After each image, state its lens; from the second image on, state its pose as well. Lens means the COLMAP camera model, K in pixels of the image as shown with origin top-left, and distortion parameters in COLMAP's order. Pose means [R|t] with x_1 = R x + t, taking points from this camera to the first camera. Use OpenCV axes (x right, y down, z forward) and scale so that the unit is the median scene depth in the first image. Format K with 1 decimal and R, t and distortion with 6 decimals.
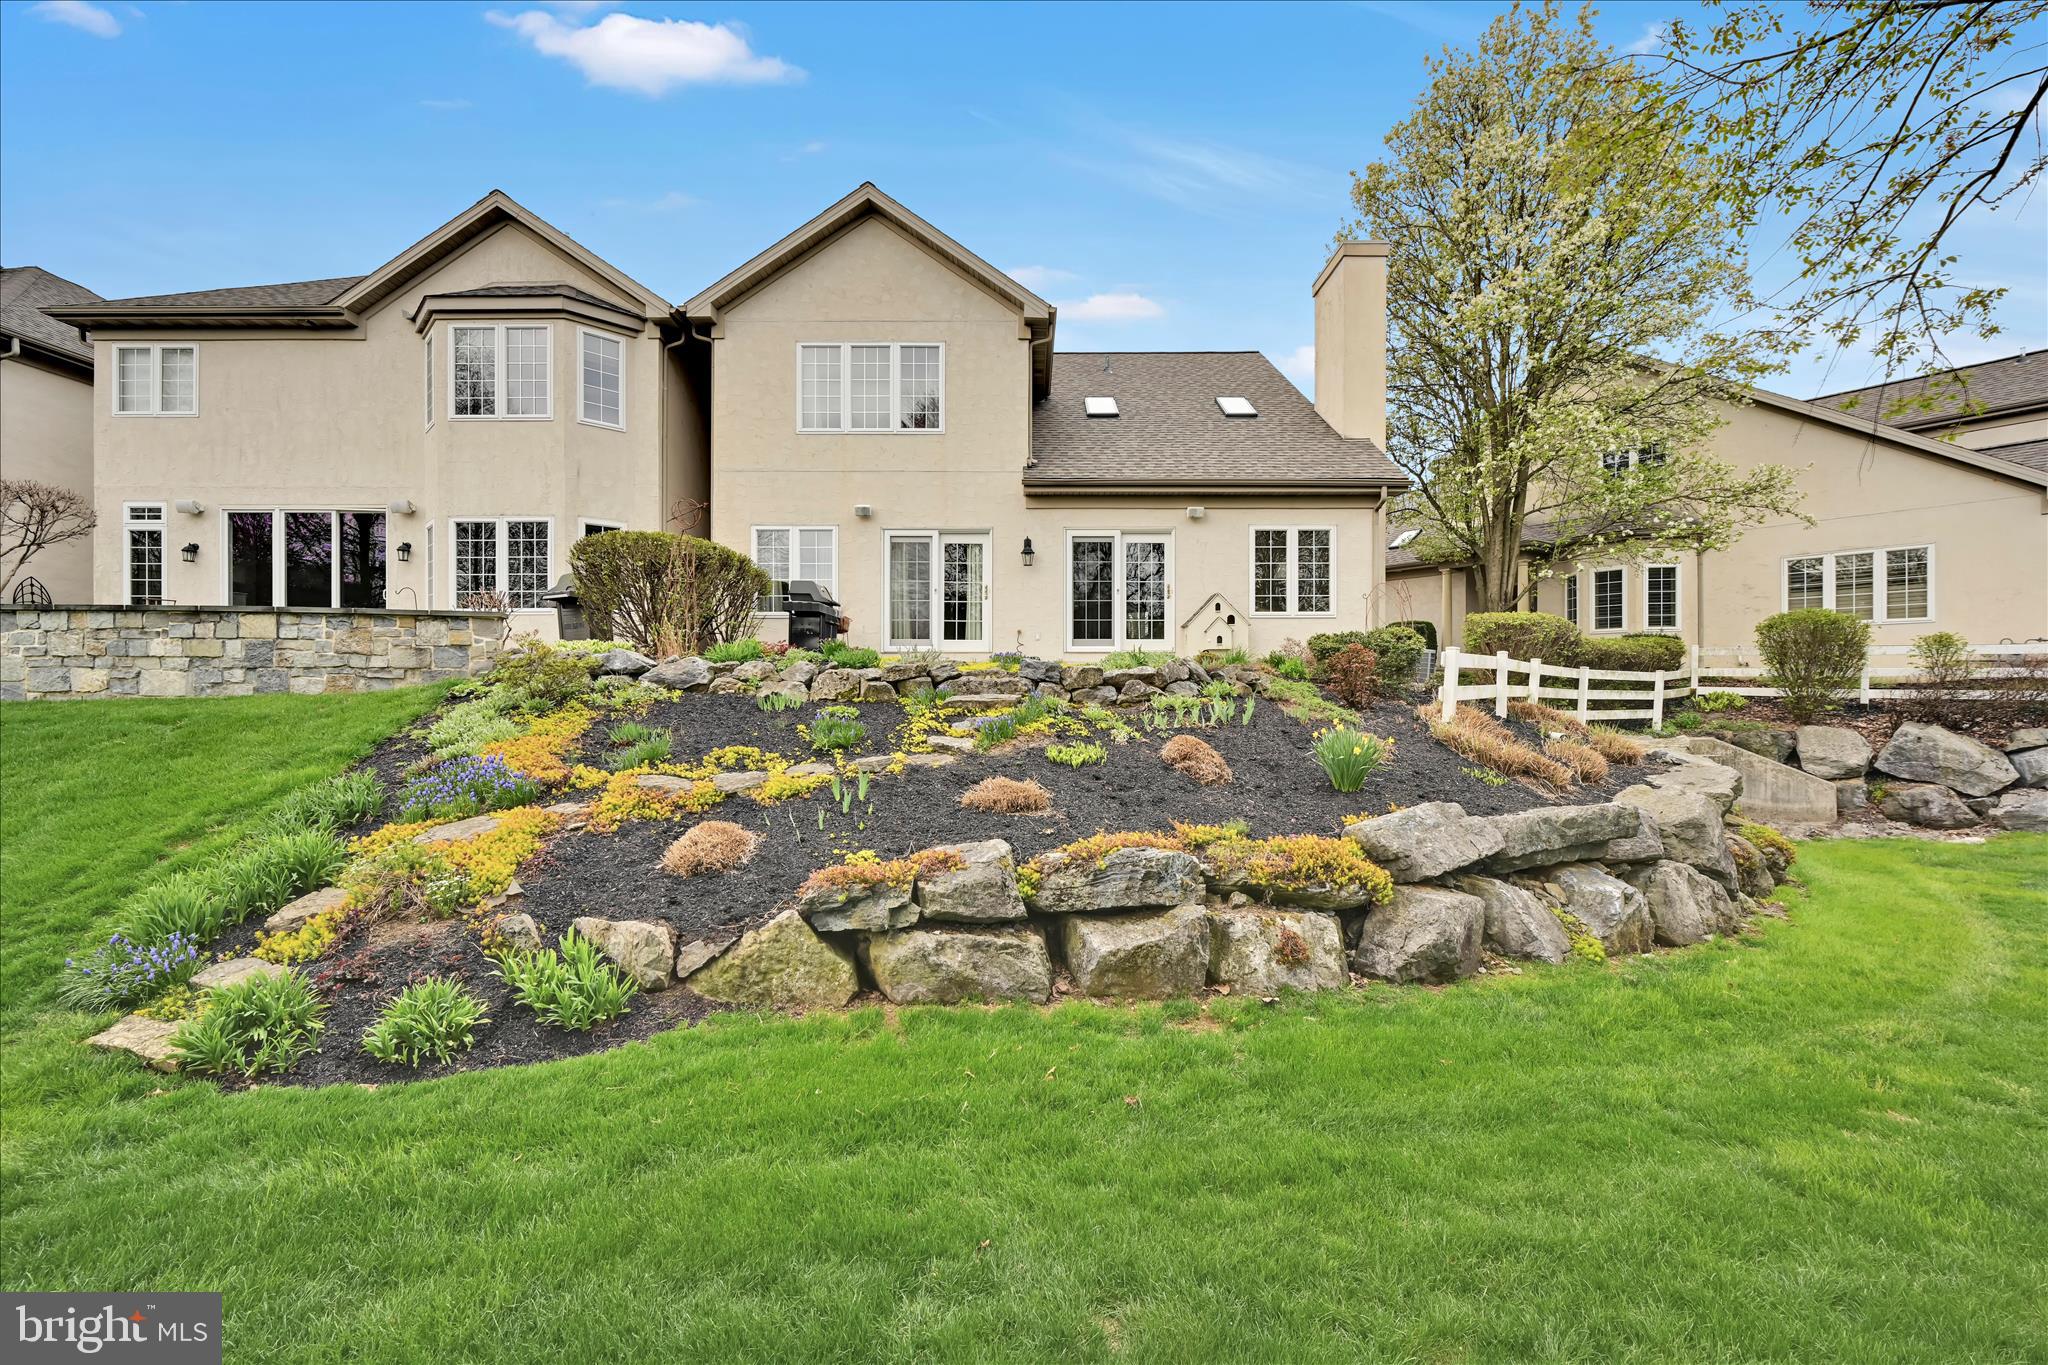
lens RADIAL K [[825.0, 0, 1028.7], [0, 825.0, 687.9], [0, 0, 1]] dist [-0.002286, -0.000230]
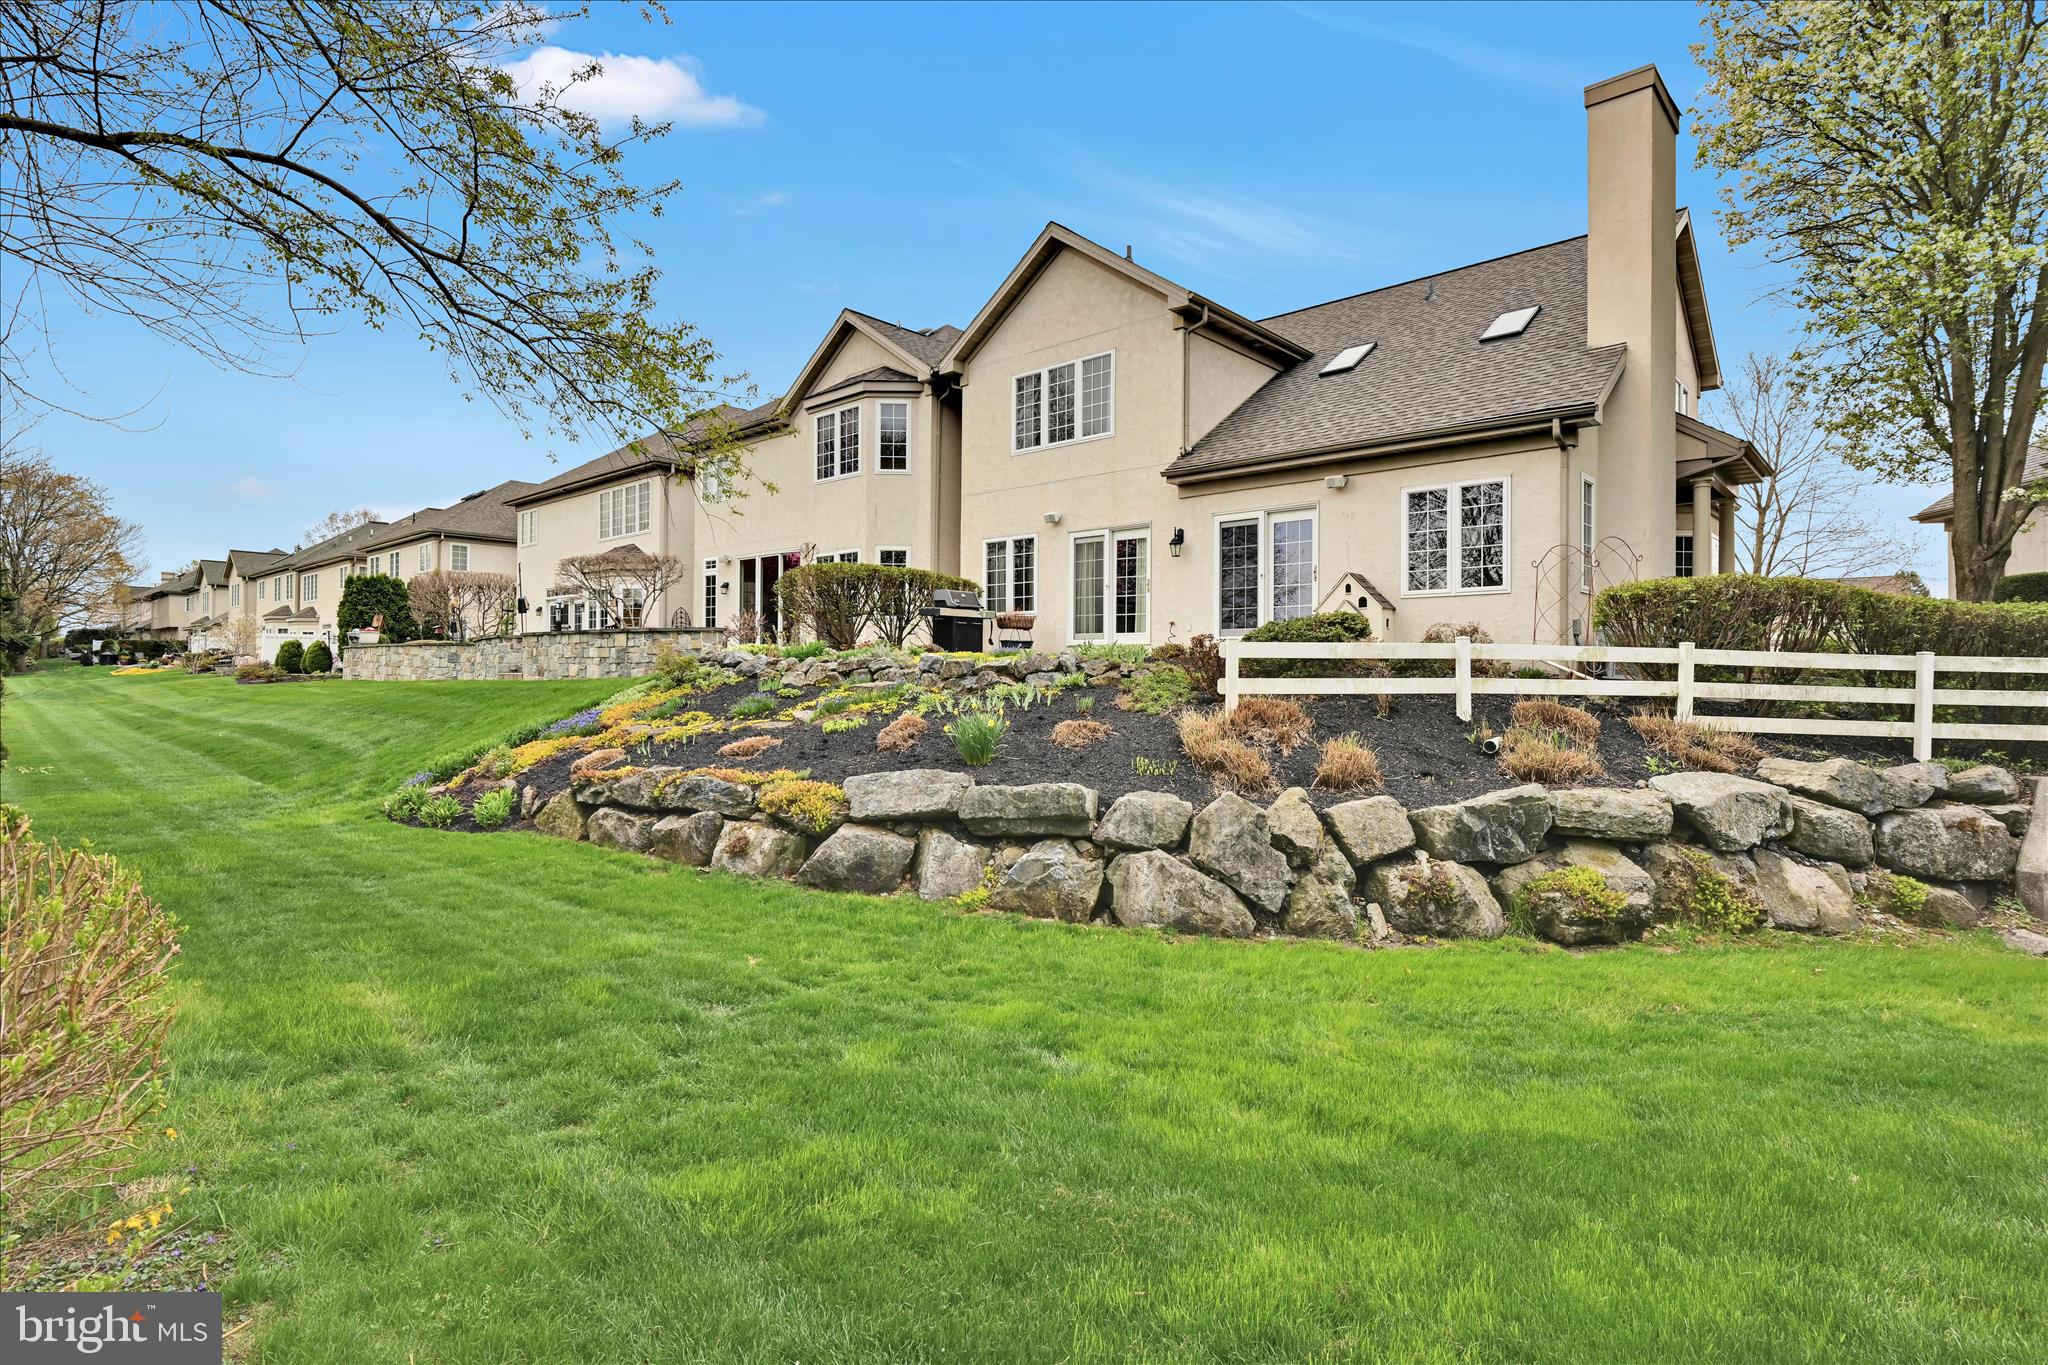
lens RADIAL K [[996.3, 0, 1022.9], [0, 996.3, 671.8], [0, 0, 1]] dist [-0.000344, -0.000047]
pose [[0.744426, 0.001645, -0.667703, 0.660281], [-0.007575, 0.999953, -0.005982, -0.000972], [0.667662, 0.009511, 0.744404, -0.014362]]
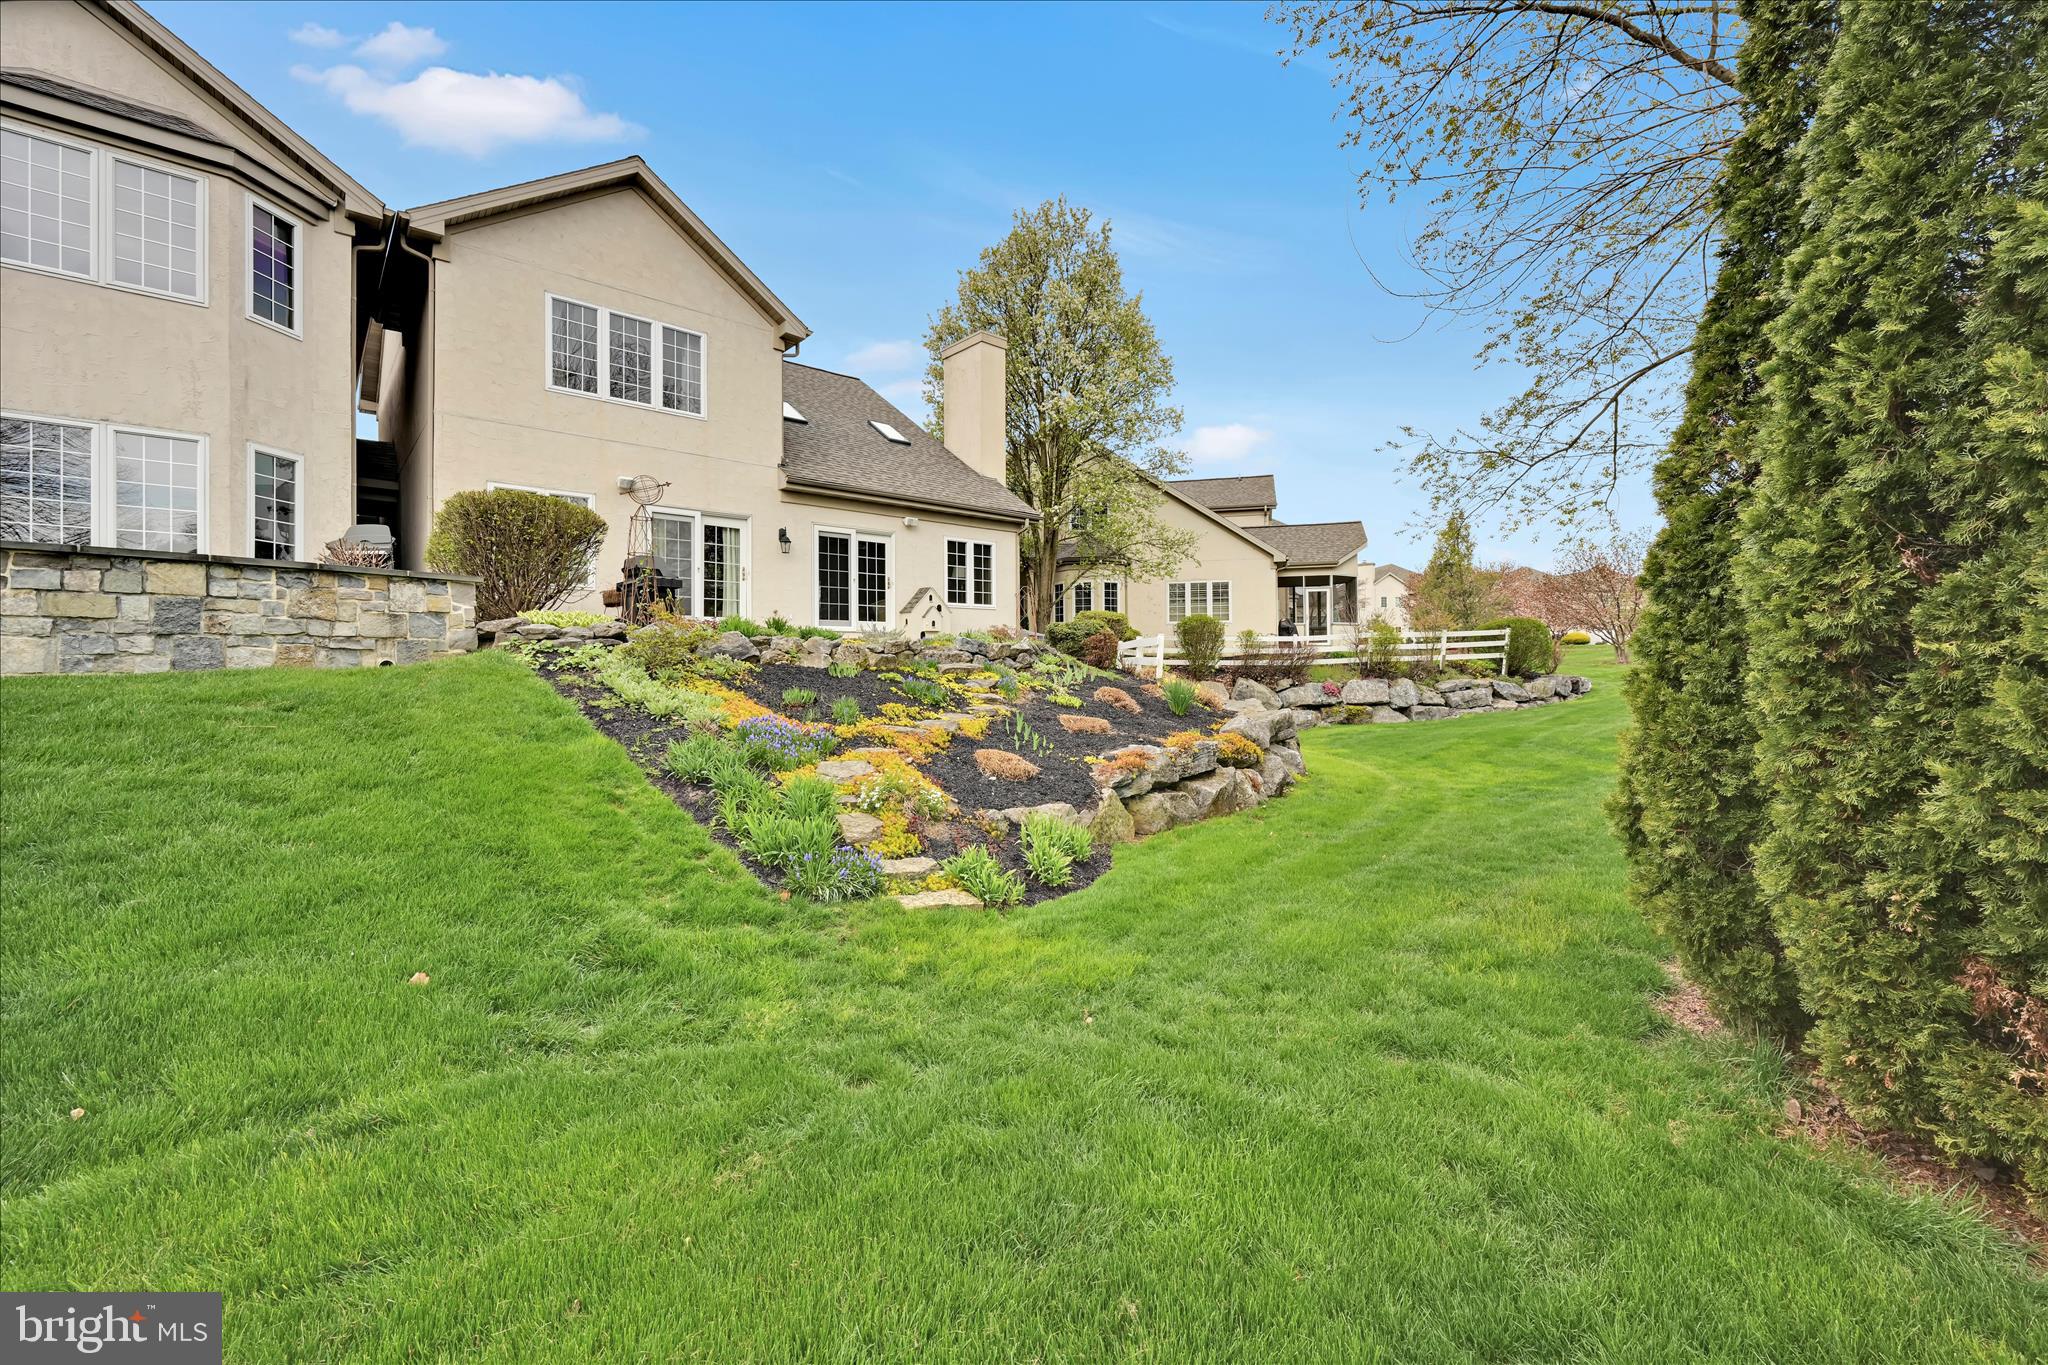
lens RADIAL K [[822.3, 0, 1016.9], [0, 822.3, 658.9], [0, 0, 1]] dist [-0.000574, 0.000055]
pose [[0.746595, -0.002856, 0.665272, -0.508141], [0.009600, 0.999933, -0.006482, 0.006005], [-0.665209, 0.011226, 0.746573, -0.040872]]
